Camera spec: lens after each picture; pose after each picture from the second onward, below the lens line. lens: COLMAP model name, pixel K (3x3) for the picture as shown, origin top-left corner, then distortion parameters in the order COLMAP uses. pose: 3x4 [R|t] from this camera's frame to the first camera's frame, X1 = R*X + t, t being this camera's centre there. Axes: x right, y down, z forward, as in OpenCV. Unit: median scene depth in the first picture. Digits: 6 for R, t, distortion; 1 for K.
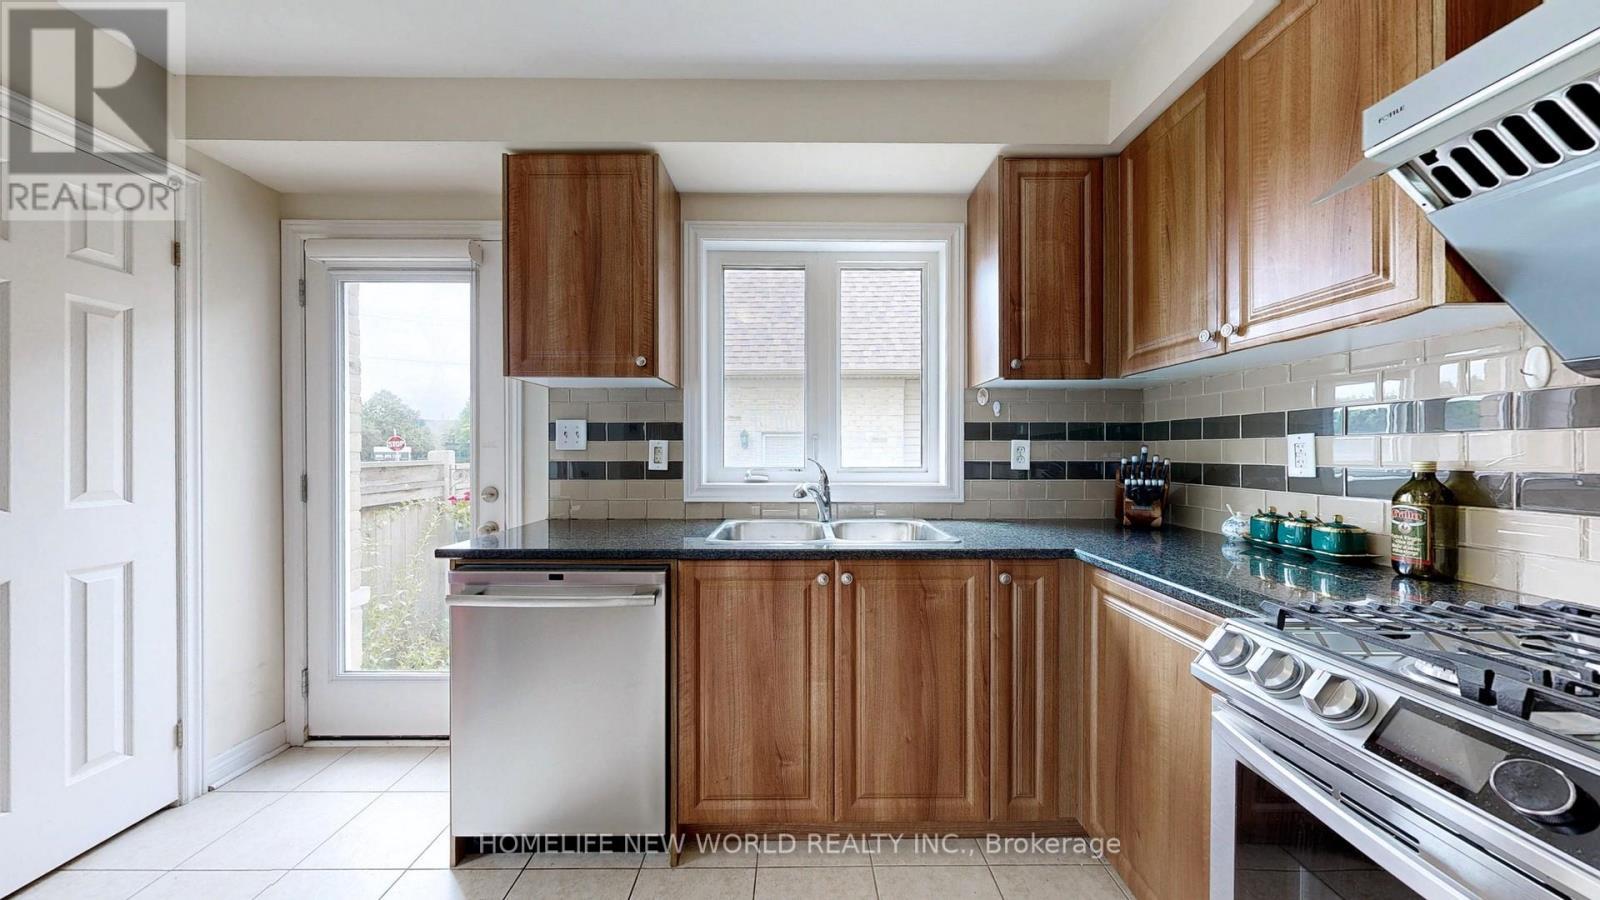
lens RADIAL K [[511.6, 0, 802.1], [0, 511.6, 453.4], [0, 0, 1]] dist [-0.000390, -0.000054]
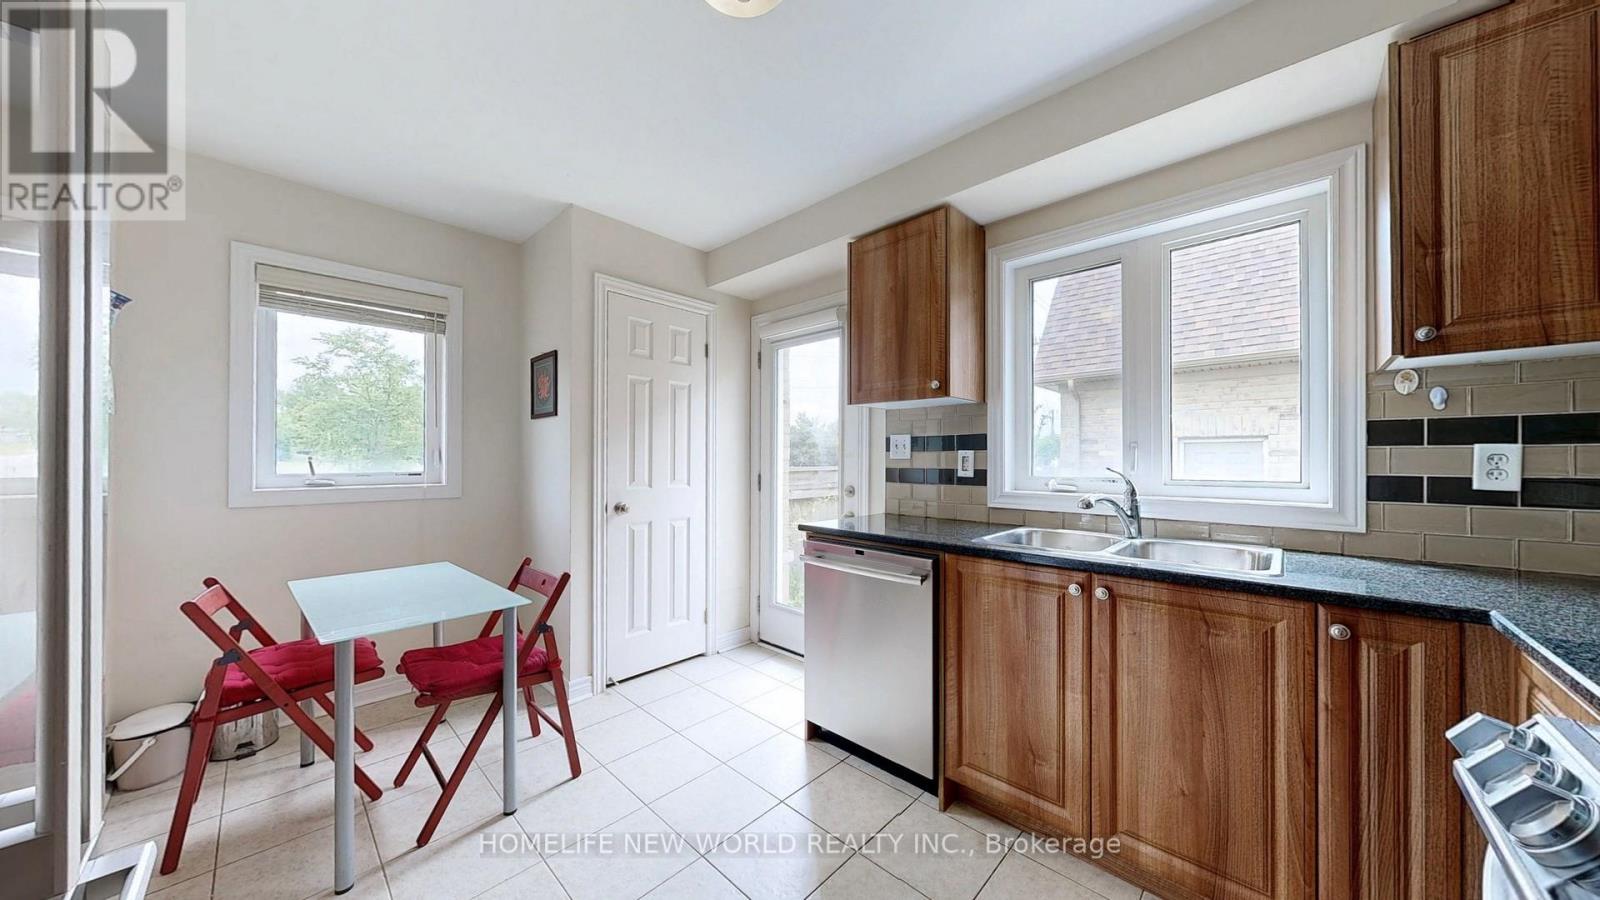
lens RADIAL K [[513.8, 0, 804.3], [0, 513.8, 457.8], [0, 0, 1]] dist [-0.000276, -0.000087]
pose [[0.719275, -0.000693, -0.694725, 0.291807], [-0.005098, 0.999967, -0.006276, -0.000719], [0.694706, 0.008056, 0.719248, -0.068337]]
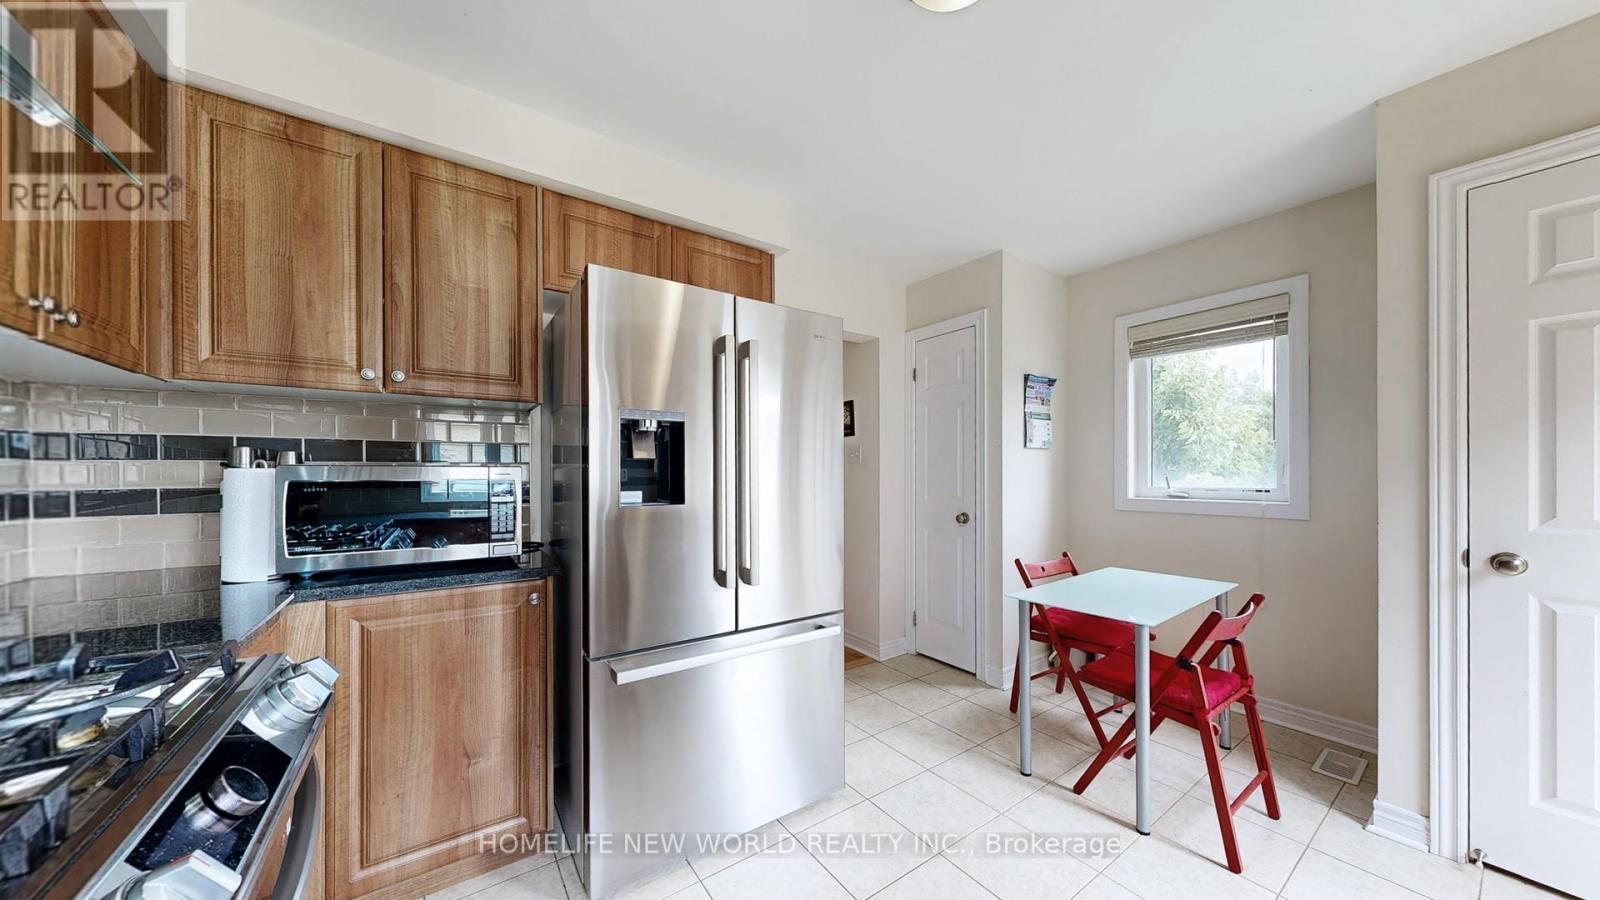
lens RADIAL K [[513.8, 0, 796.5], [0, 513.8, 472.7], [0, 0, 1]] dist [0.000136, 0.000019]
pose [[-0.827237, -0.001795, -0.561850, 0.291783], [-0.003765, 0.999990, 0.002349, -0.004492], [0.561840, 0.004058, -0.827236, 0.692453]]
